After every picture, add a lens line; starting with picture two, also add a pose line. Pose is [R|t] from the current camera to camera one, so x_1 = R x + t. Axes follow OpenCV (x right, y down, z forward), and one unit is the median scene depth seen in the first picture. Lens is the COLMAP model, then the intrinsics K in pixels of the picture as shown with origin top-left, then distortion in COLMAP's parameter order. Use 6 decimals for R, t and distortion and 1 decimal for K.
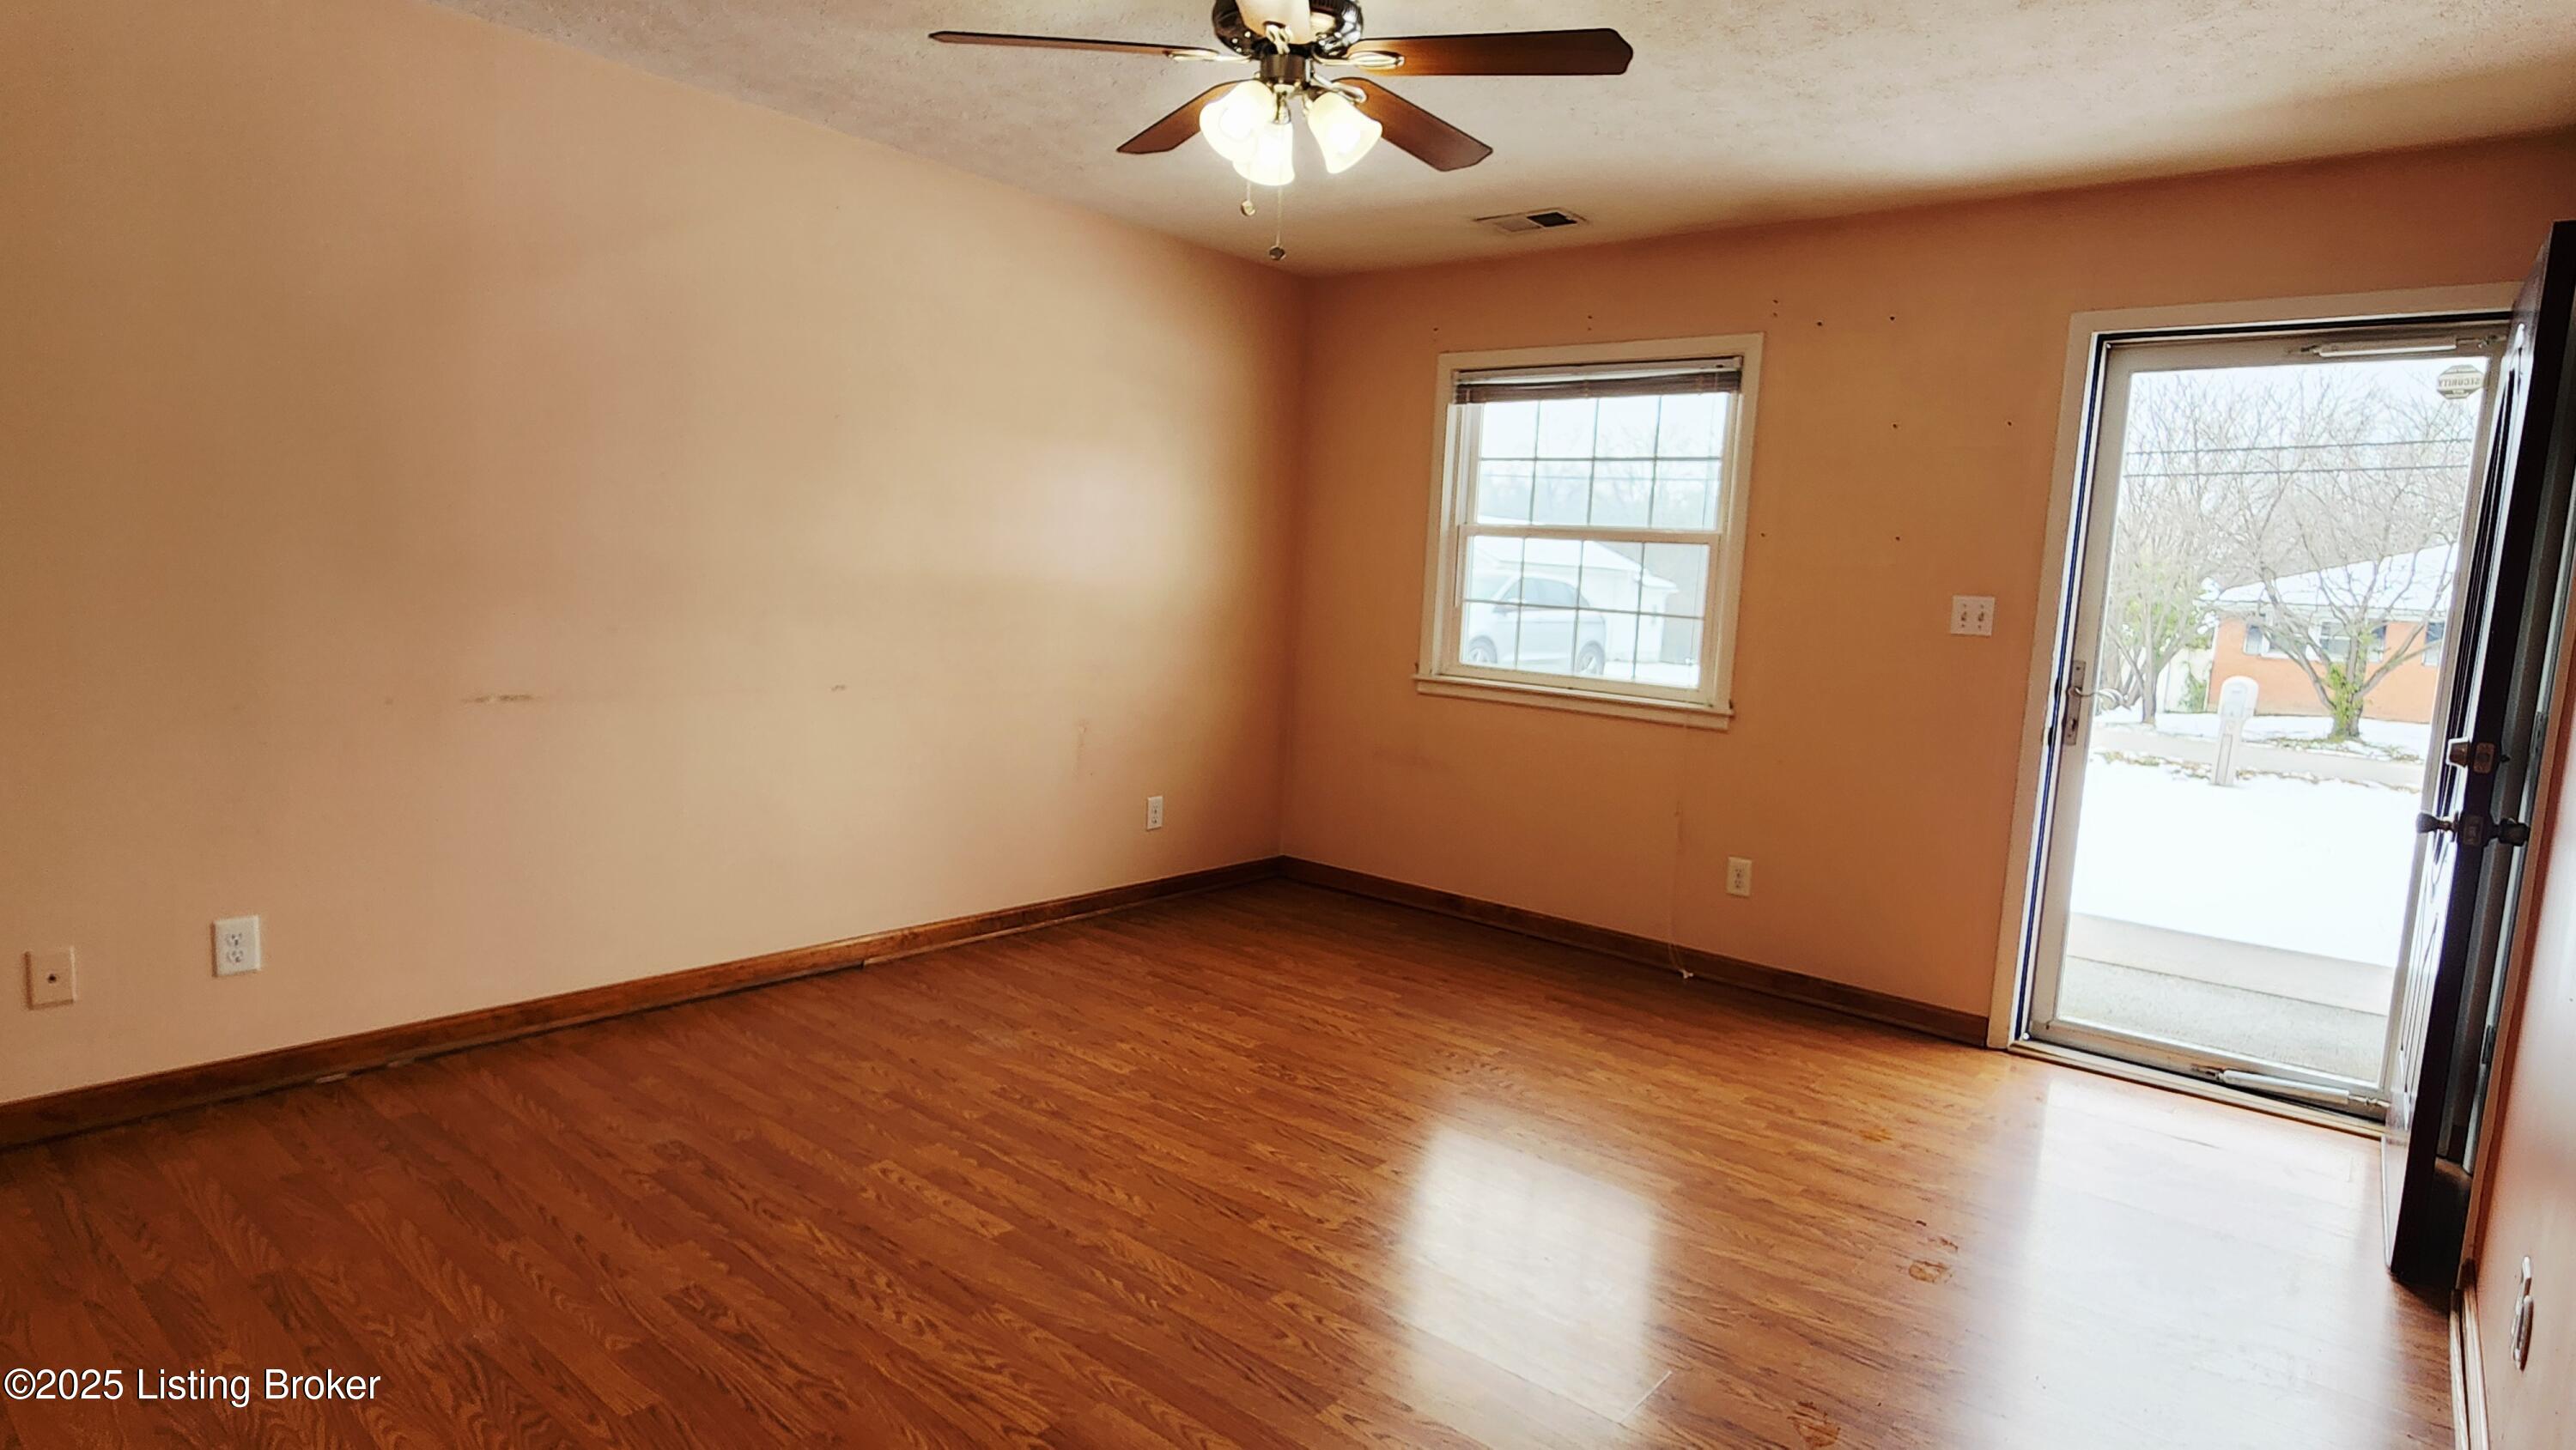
lens RADIAL K [[1372.0, 0, 1286.2], [0, 1372.0, 728.1], [0, 0, 1]] dist [-0.001371, -0.001490]
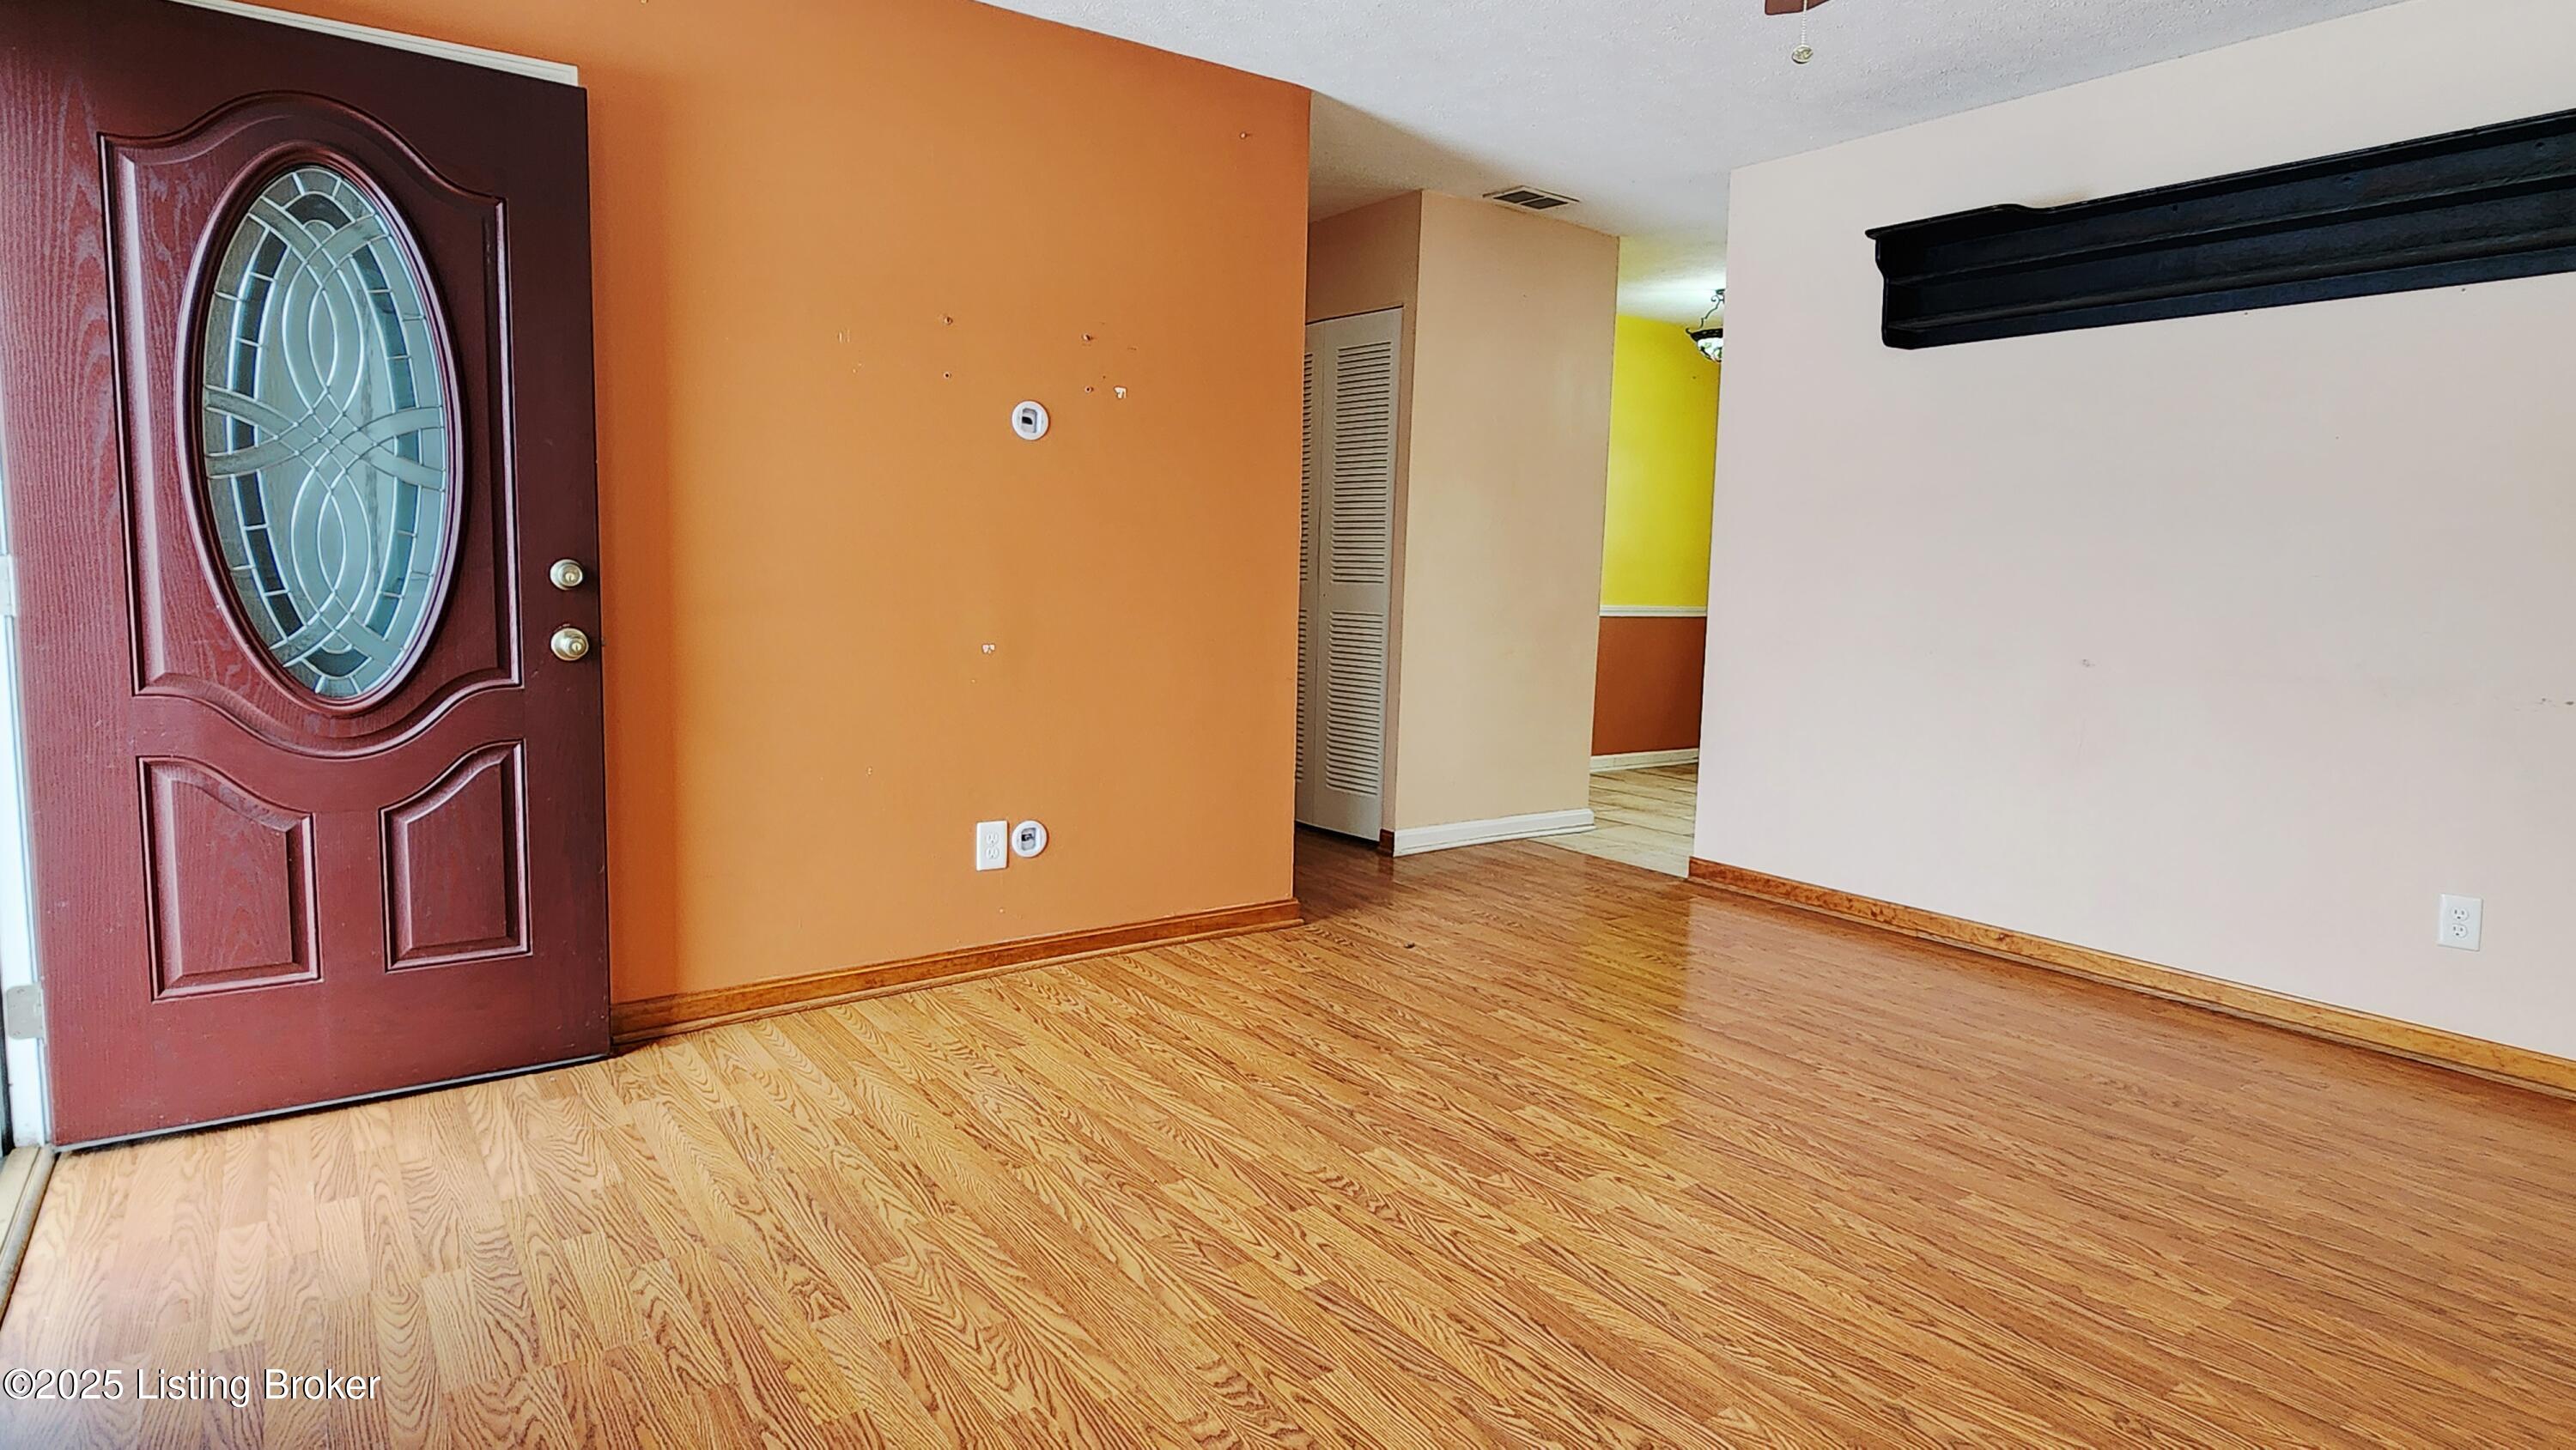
lens RADIAL K [[1372.0, 0, 1287.7], [0, 1372.0, 719.9], [0, 0, 1]] dist [-0.001371, -0.001490]
pose [[-0.963832, -0.103280, 0.245686, 0.043236], [-0.044038, 0.970904, 0.235383, -0.146047], [-0.262849, 0.216050, -0.940337, 1.810473]]
